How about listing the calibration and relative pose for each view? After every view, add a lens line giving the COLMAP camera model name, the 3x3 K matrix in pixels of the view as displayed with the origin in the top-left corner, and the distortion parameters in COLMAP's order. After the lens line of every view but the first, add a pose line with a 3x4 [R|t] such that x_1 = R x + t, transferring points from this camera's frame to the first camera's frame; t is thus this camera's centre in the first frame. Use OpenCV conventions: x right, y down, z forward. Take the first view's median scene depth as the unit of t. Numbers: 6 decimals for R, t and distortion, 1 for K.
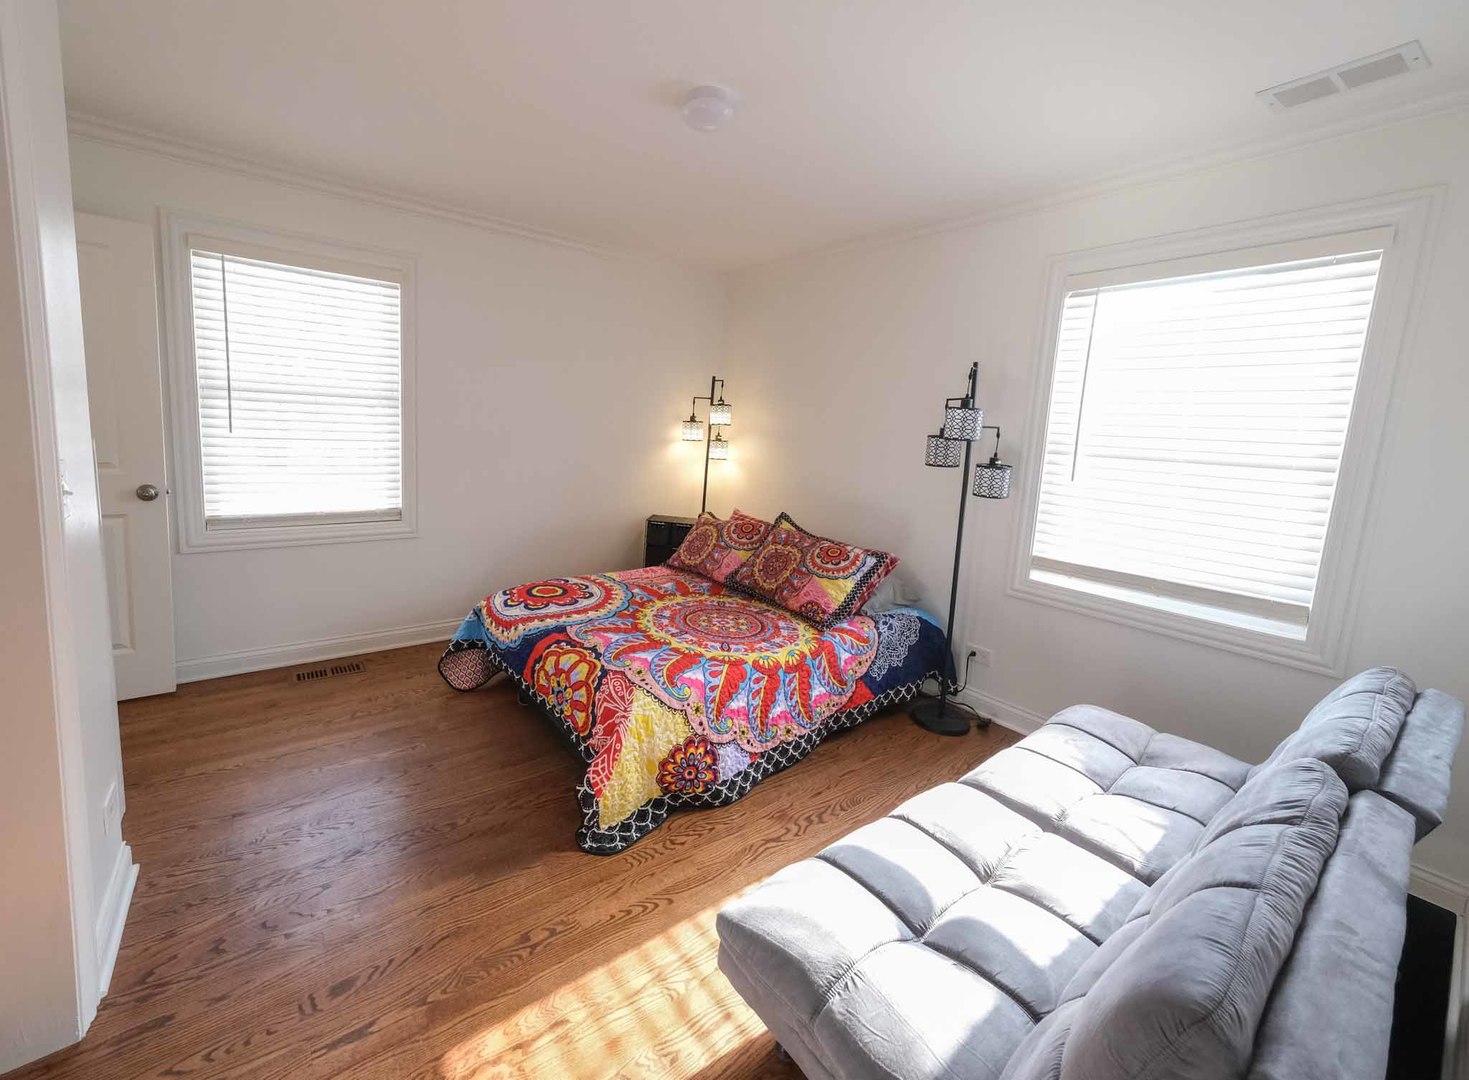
lens RADIAL K [[598.0, 0, 732.9], [0, 598.0, 508.7], [0, 0, 1]] dist [-0.000020, 0.000037]
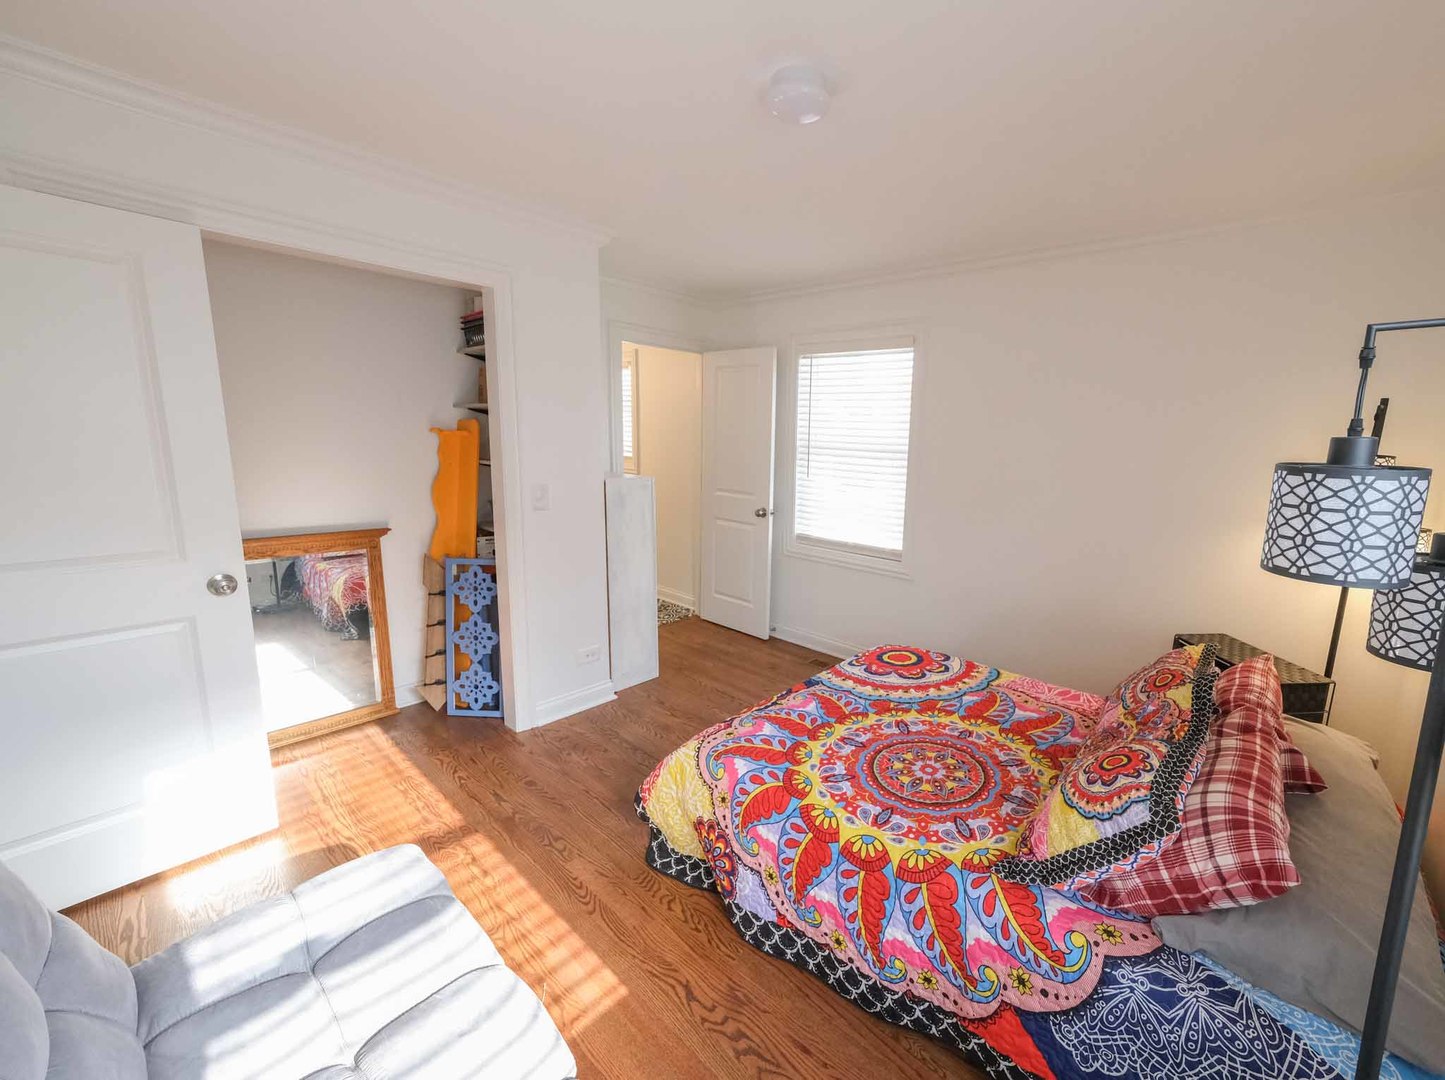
lens RADIAL K [[594.2, 0, 722.5], [0, 594.2, 540.0], [0, 0, 1]] dist [-0.007234, -0.000055]
pose [[0.165974, 0.132733, -0.977156, 0.640181], [-0.161887, 0.981124, 0.105775, -0.116132], [0.972751, 0.140633, 0.184329, 0.664568]]
